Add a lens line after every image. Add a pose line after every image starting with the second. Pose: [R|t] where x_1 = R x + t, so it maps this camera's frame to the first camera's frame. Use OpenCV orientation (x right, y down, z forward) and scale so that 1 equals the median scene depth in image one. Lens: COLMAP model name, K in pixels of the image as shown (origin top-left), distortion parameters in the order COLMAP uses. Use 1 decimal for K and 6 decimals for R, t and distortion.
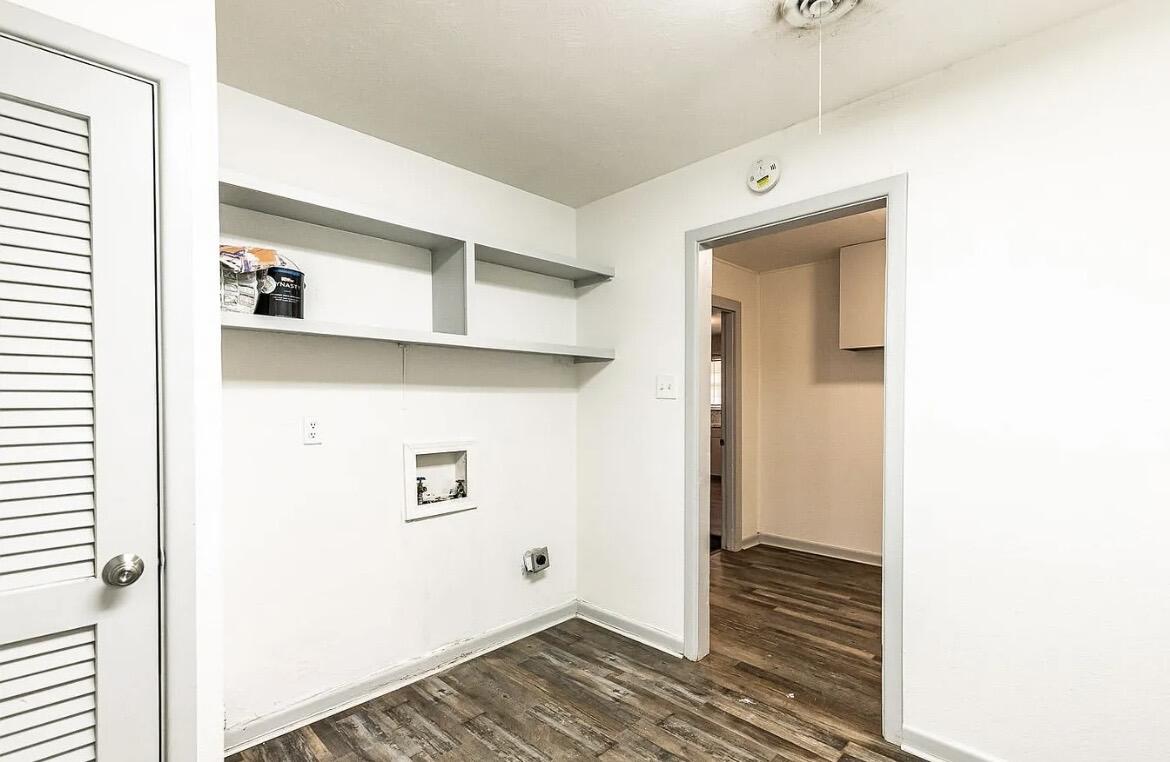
lens RADIAL K [[533.5, 0, 578.2], [0, 533.5, 407.1], [0, 0, 1]] dist [-0.000318, -0.000054]
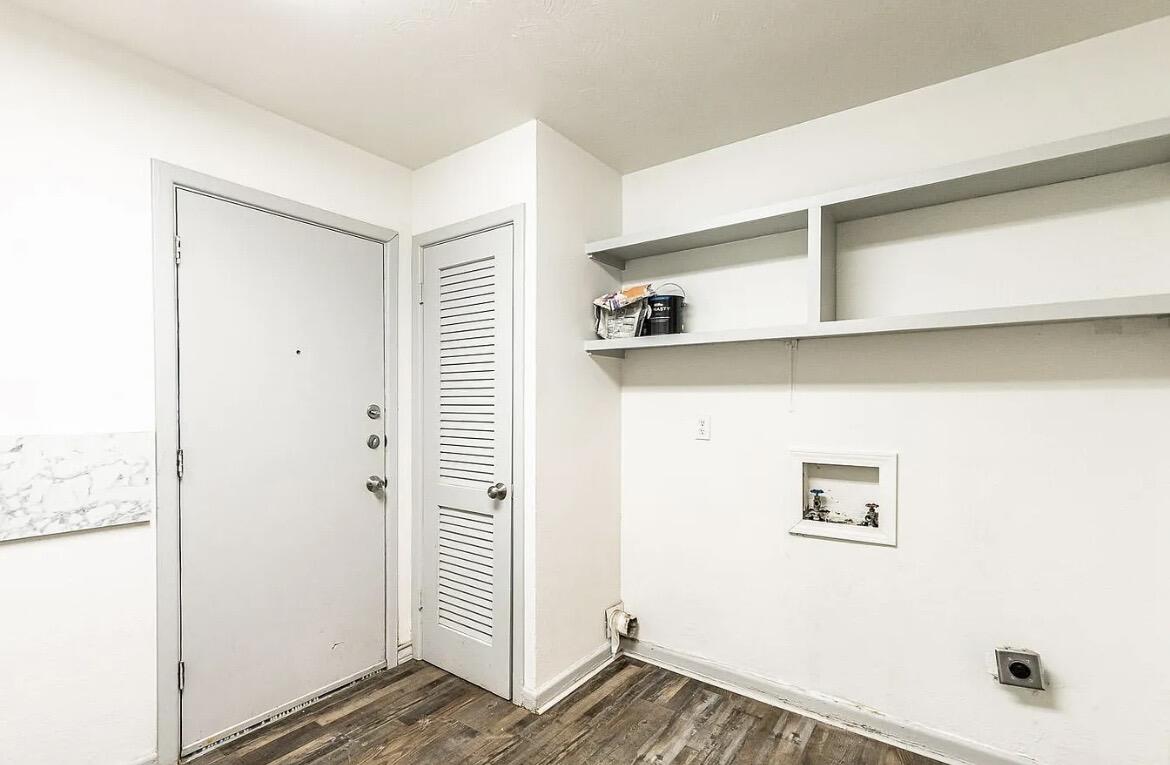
lens RADIAL K [[533.5, 0, 578.2], [0, 533.5, 408.6], [0, 0, 1]] dist [-0.000318, -0.000054]
pose [[0.153383, 0.019027, -0.987984, 0.586663], [-0.015076, 0.999743, 0.016913, -0.012054], [0.988052, 0.012301, 0.153631, 0.551328]]
